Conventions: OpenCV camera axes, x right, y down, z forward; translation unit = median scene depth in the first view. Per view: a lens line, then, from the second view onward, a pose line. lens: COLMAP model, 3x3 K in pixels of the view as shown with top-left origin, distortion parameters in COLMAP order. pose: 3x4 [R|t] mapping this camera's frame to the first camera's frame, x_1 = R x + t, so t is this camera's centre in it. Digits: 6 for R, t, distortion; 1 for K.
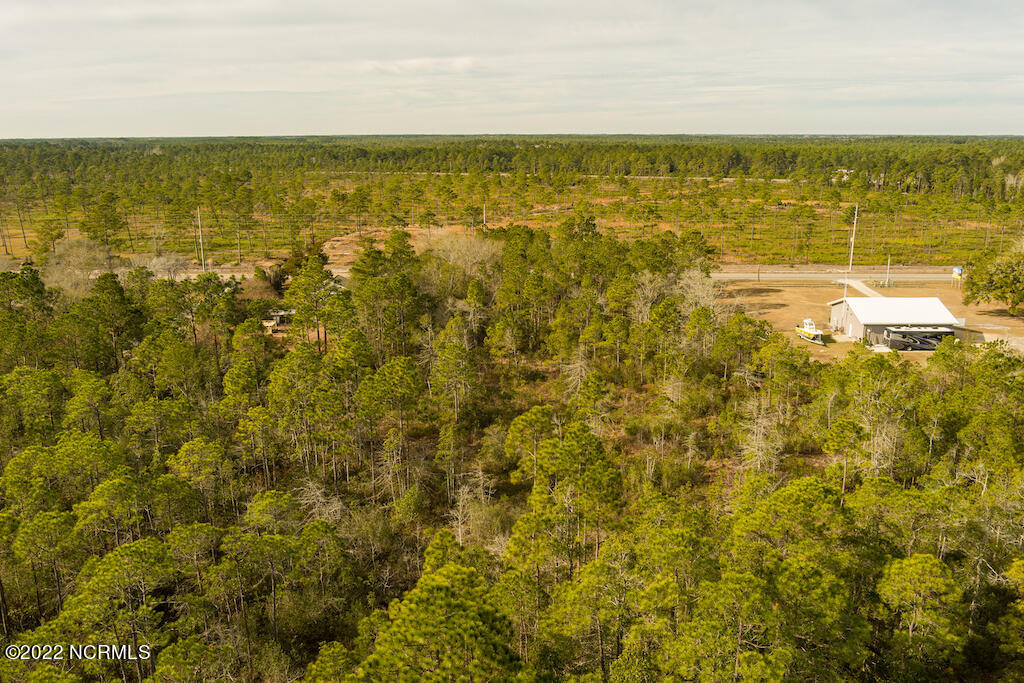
lens RADIAL K [[841.0, 0, 512.5], [0, 841.0, 339.8], [0, 0, 1]] dist [-0.040016, 0.023911]
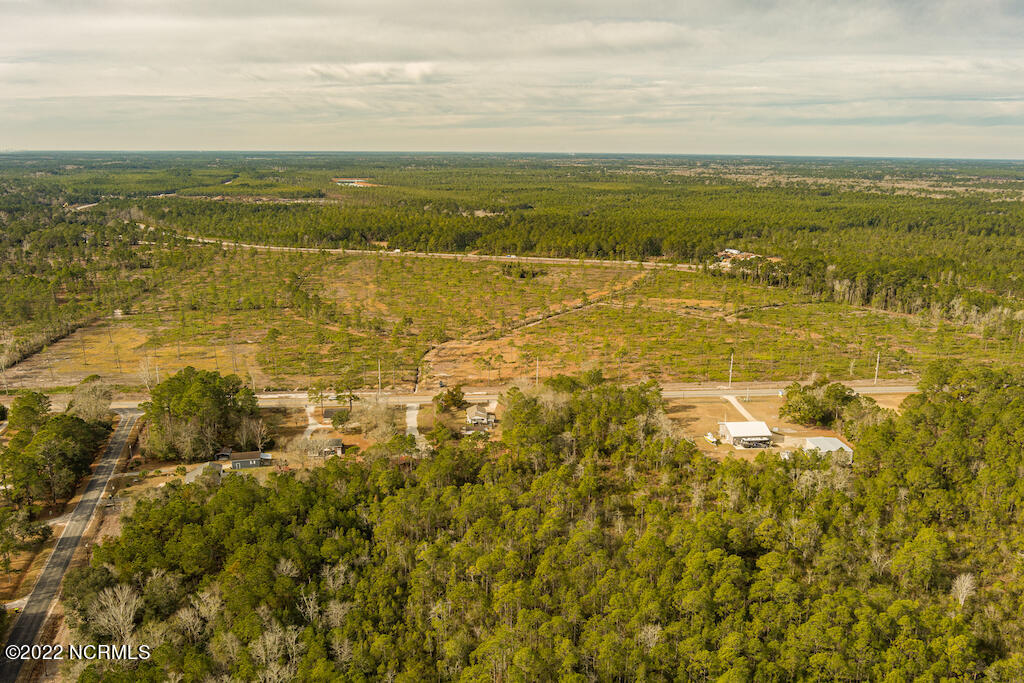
lens RADIAL K [[841.0, 0, 511.7], [0, 841.0, 342.8], [0, 0, 1]] dist [-0.040016, 0.023911]
pose [[0.993190, -0.017565, 0.115174, -0.474559], [0.018222, 0.999823, -0.004647, -0.288685], [-0.115072, 0.006714, 0.993334, -1.299683]]
